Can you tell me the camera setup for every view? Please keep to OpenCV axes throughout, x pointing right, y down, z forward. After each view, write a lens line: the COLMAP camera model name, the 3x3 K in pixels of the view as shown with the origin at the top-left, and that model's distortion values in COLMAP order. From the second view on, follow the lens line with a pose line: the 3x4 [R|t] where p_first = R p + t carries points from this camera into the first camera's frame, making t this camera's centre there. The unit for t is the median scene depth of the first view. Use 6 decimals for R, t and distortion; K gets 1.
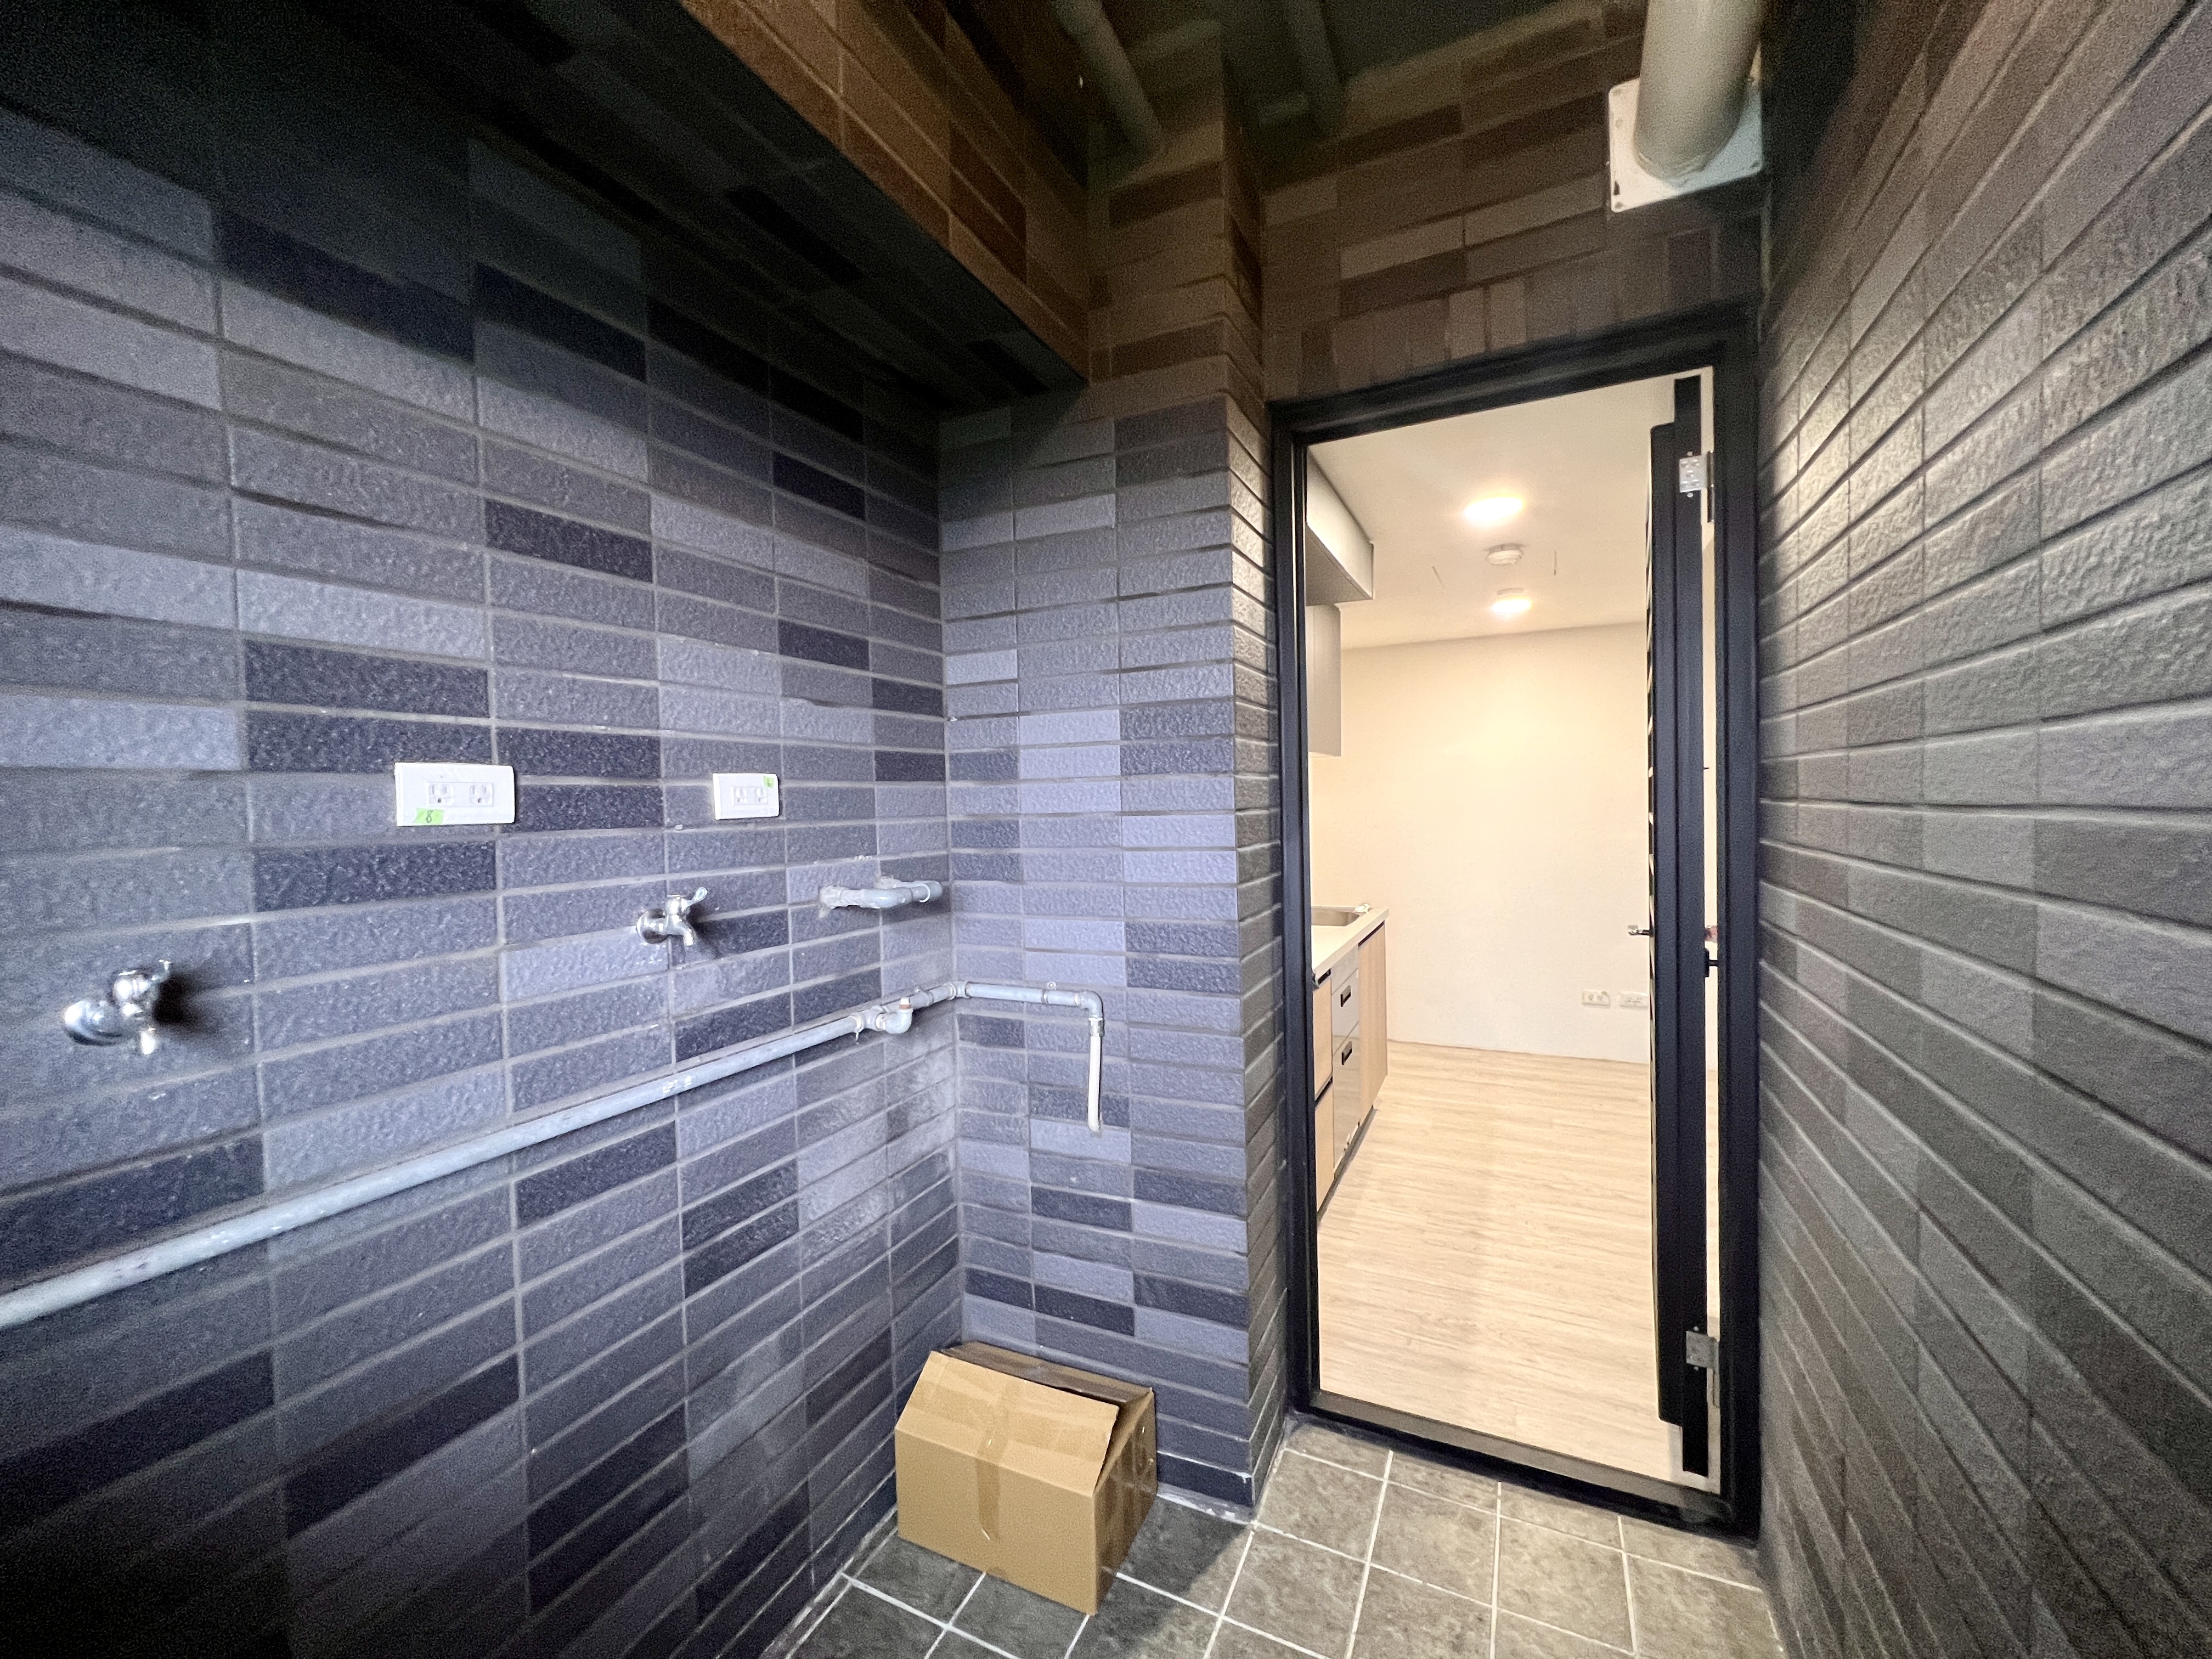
lens RADIAL K [[885.0, 0, 1106.5], [0, 885.0, 829.4], [0, 0, 1]] dist [-0.002708, 0.000343]
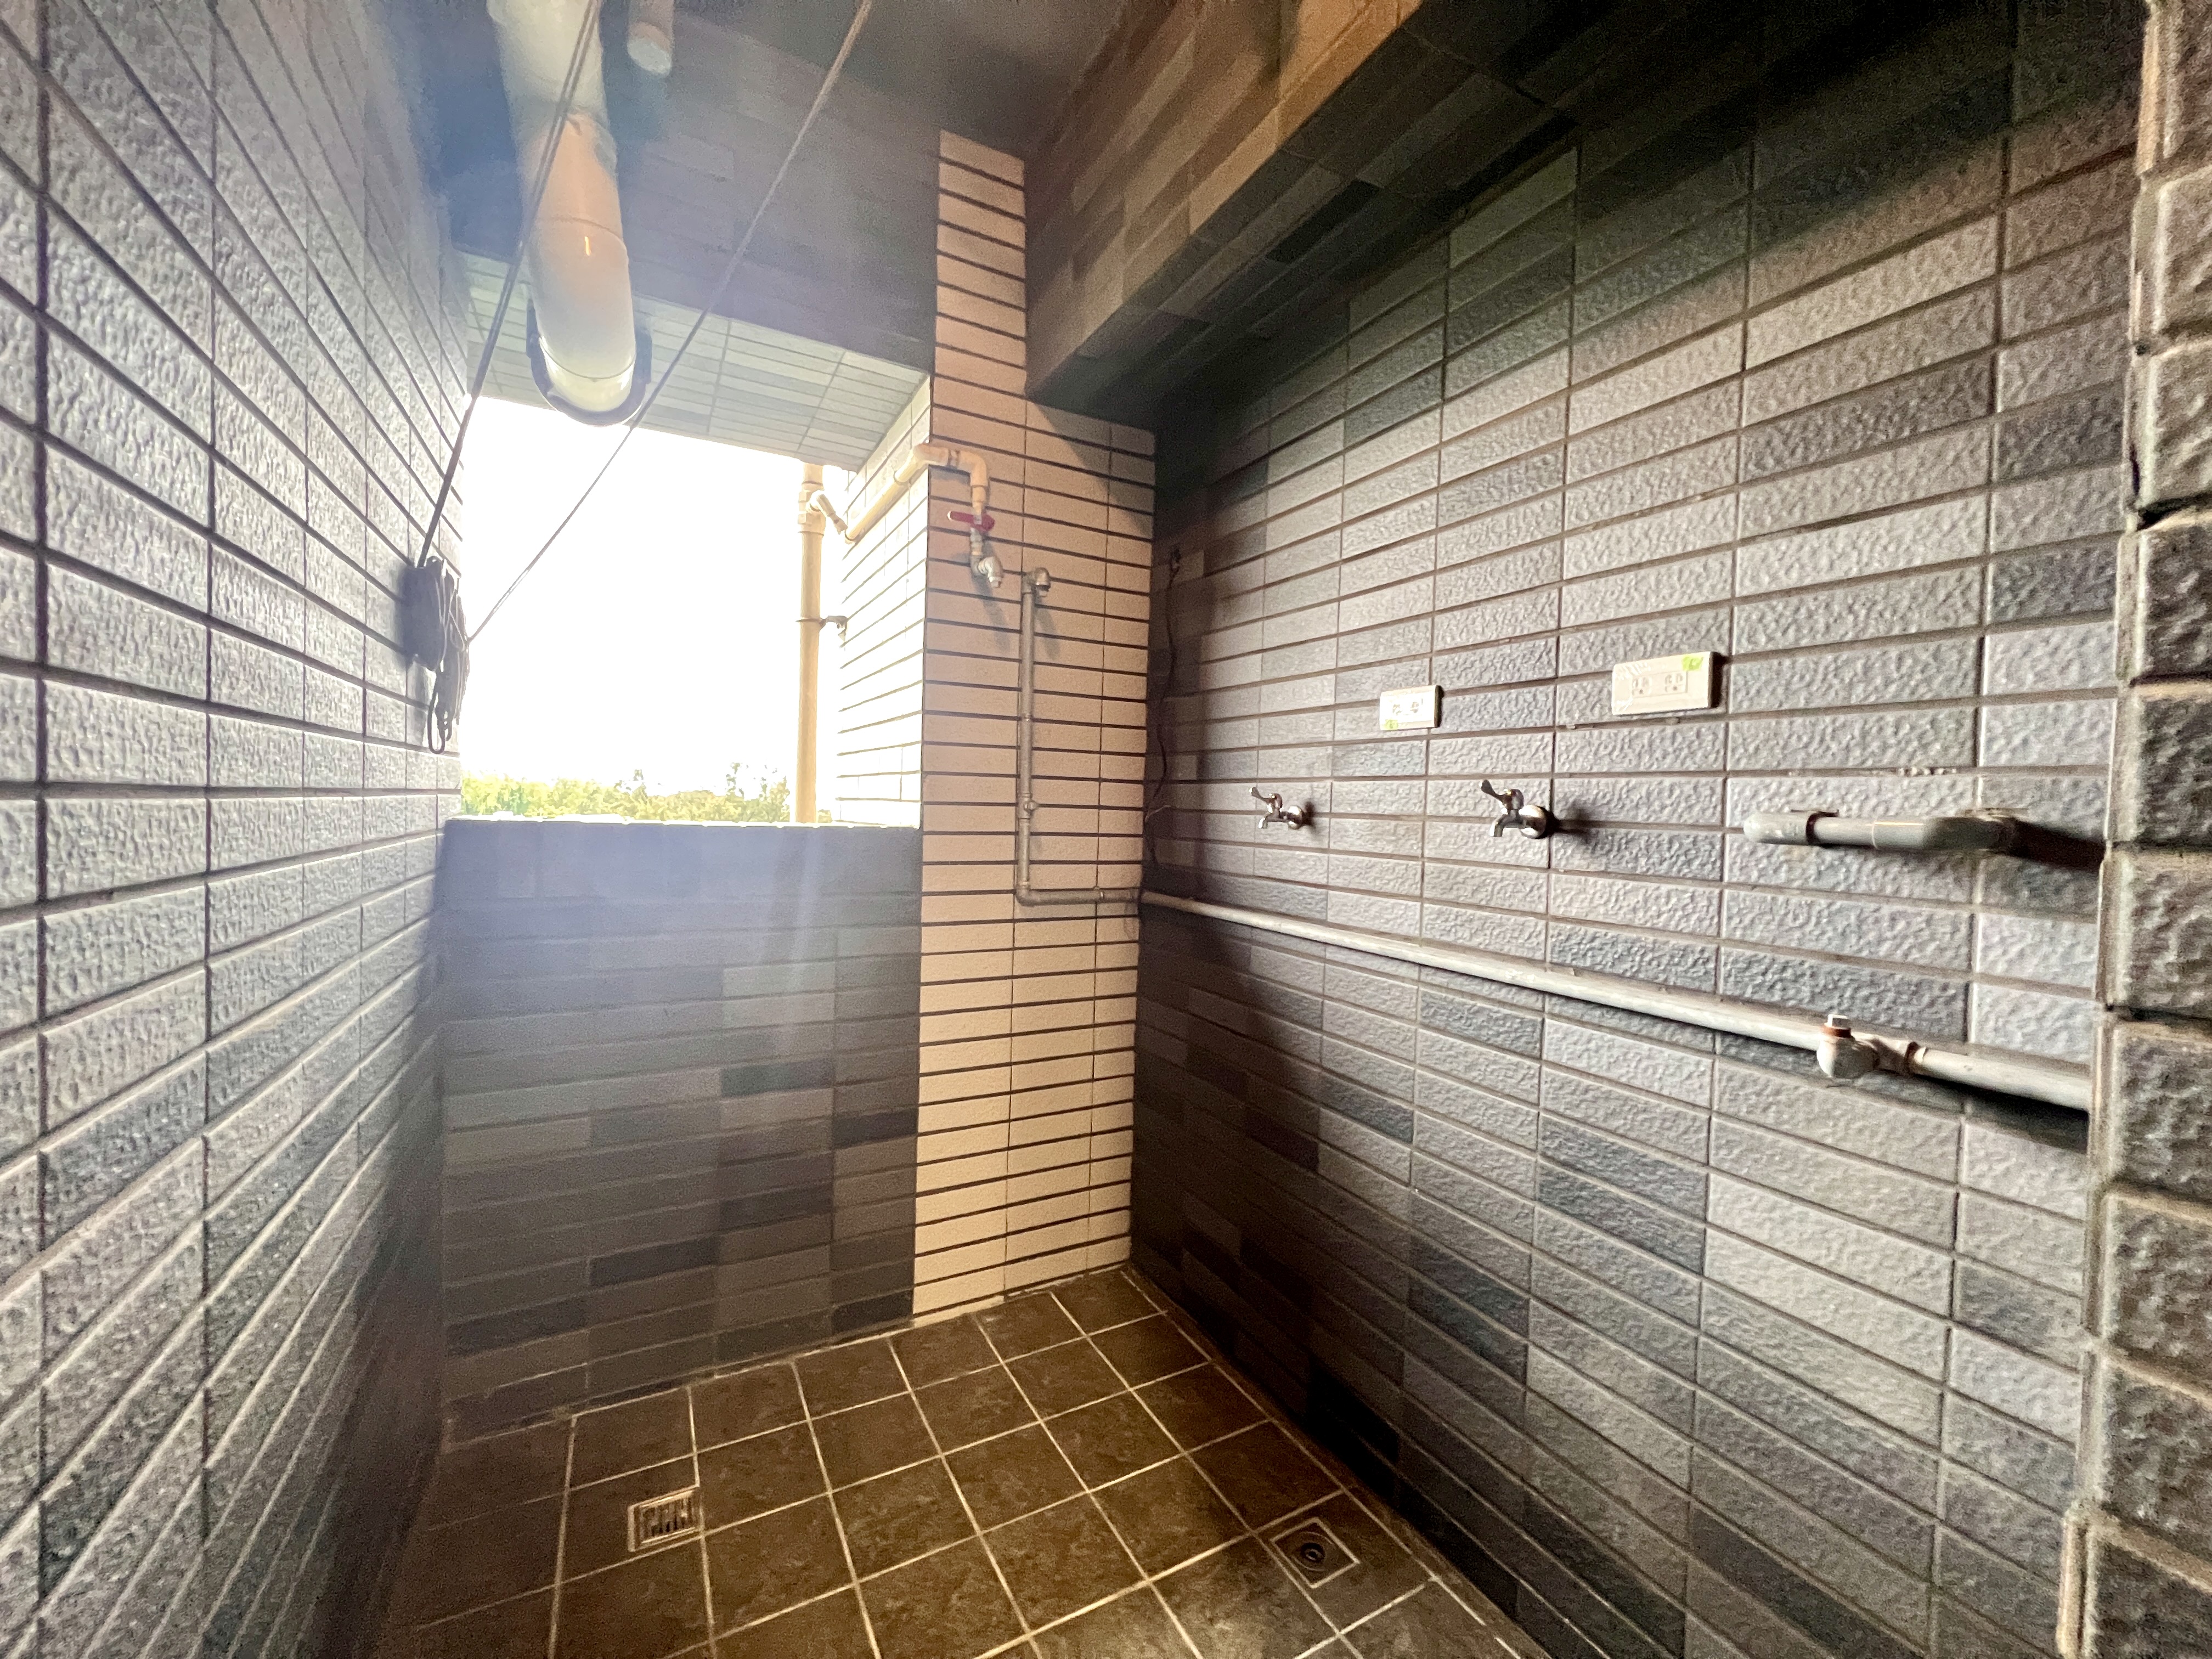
lens RADIAL K [[885.0, 0, 1109.8], [0, 885.0, 831.6], [0, 0, 1]] dist [-0.002708, 0.000343]
pose [[-0.592150, 0.033599, -0.805127, 0.587619], [-0.028389, 0.997640, 0.062511, 0.062054], [0.805328, 0.059873, -0.589799, 1.151369]]
